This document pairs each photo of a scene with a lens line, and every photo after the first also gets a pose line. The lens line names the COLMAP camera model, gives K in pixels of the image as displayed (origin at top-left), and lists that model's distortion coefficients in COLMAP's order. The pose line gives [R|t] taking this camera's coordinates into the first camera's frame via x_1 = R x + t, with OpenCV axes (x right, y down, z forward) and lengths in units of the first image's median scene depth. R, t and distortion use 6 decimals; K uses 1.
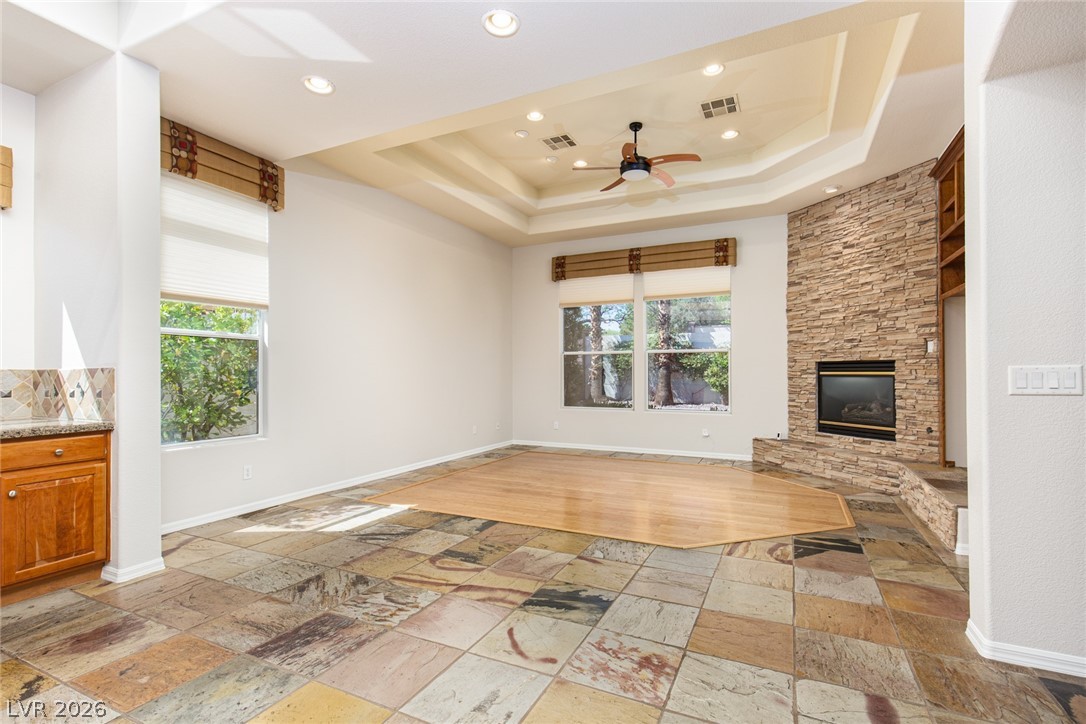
lens RADIAL K [[552.8, 0, 543.0], [0, 552.8, 362.0], [0, 0, 1]] dist [0.004327, -0.000055]
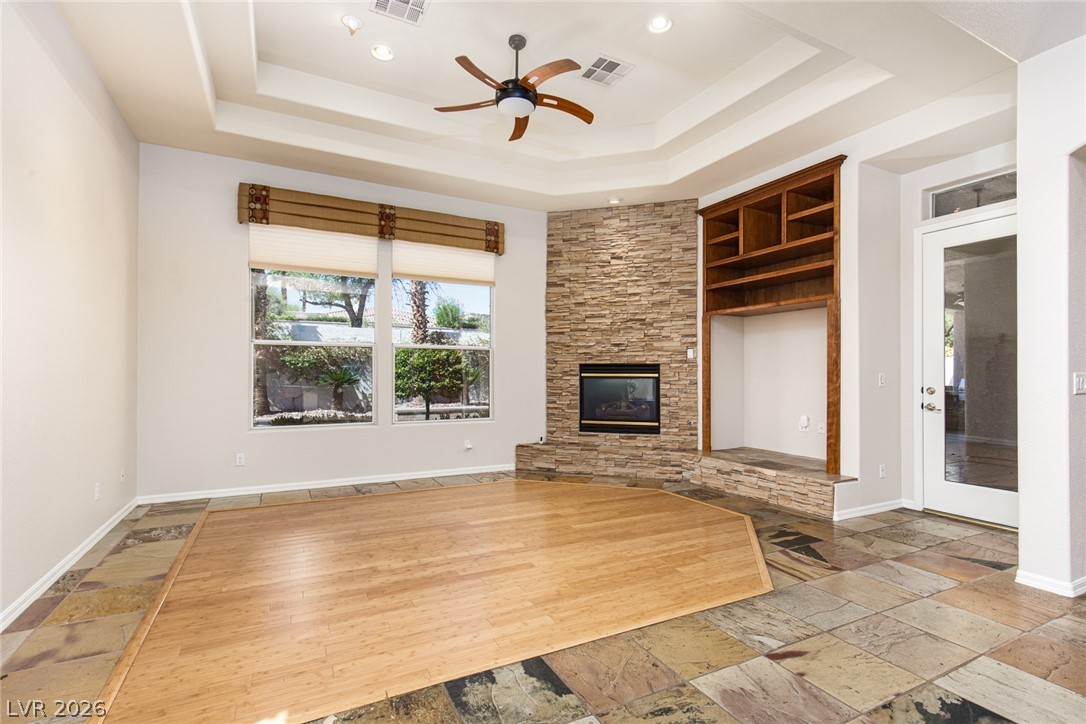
lens RADIAL K [[525.0, 0, 609.0], [0, 525.0, 366.9], [0, 0, 1]] dist [0.013269, -0.000409]
pose [[0.560621, 0.014968, 0.827937, -0.306131], [-0.021148, 0.999769, -0.003754, 0.008547], [-0.827802, -0.015405, 0.560808, 0.441721]]
